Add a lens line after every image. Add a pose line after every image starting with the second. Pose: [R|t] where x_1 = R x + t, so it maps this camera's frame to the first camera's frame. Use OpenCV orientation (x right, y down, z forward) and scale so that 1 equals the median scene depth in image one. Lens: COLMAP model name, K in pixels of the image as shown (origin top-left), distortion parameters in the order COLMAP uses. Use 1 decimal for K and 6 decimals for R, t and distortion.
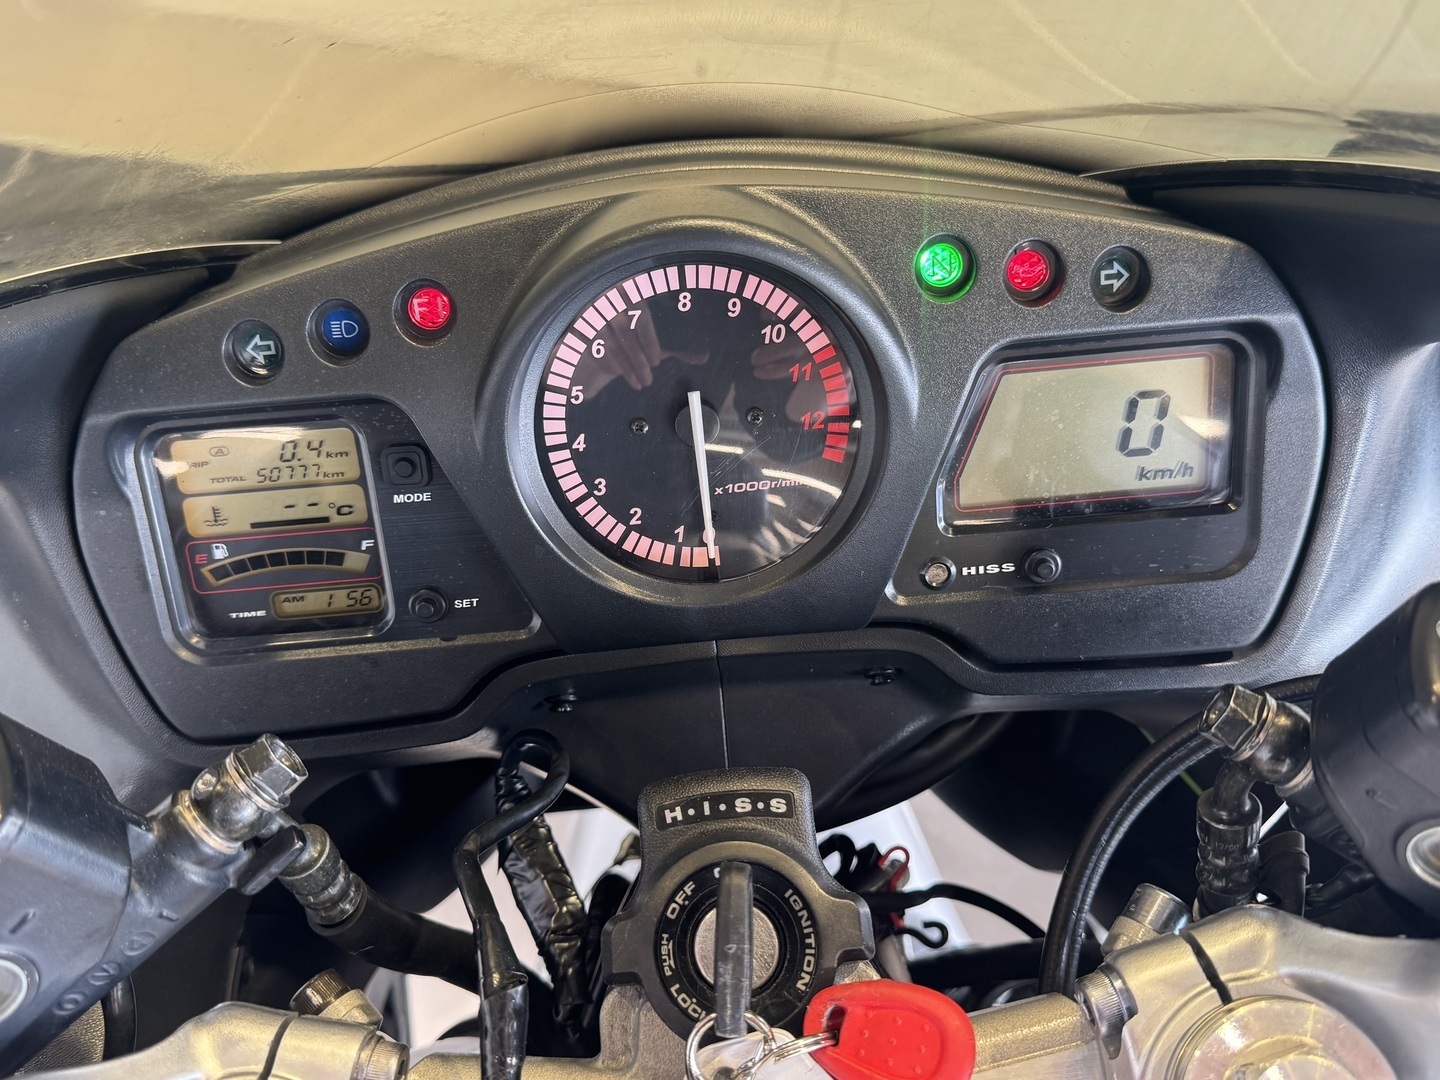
lens RADIAL K [[1261.8, 0, 720.0], [0, 1261.8, 540.0], [0, 0, 1]] dist [0.006258, -0.097402]
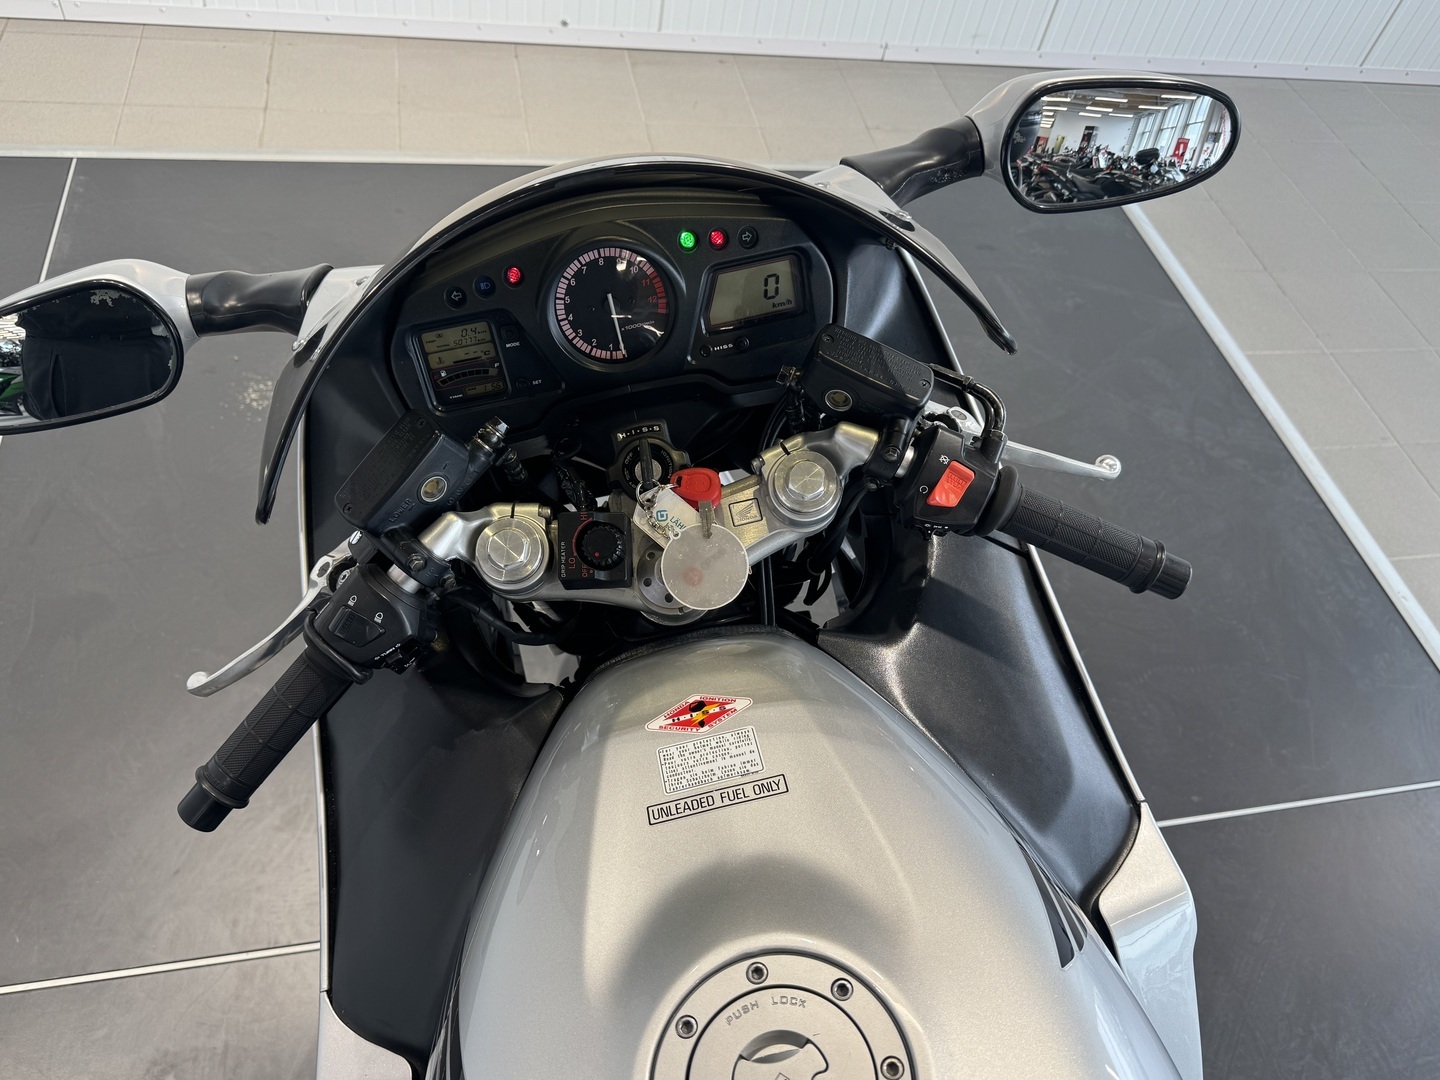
lens RADIAL K [[934.8, 0, 728.7], [0, 934.8, 541.4], [0, 0, 1]] dist [0.033062, -0.065688]
pose [[0.987222, -0.137188, 0.081067, -0.001952], [0.123405, 0.980061, 0.155729, 0.128161], [-0.100815, -0.143735, 0.984468, -1.137112]]
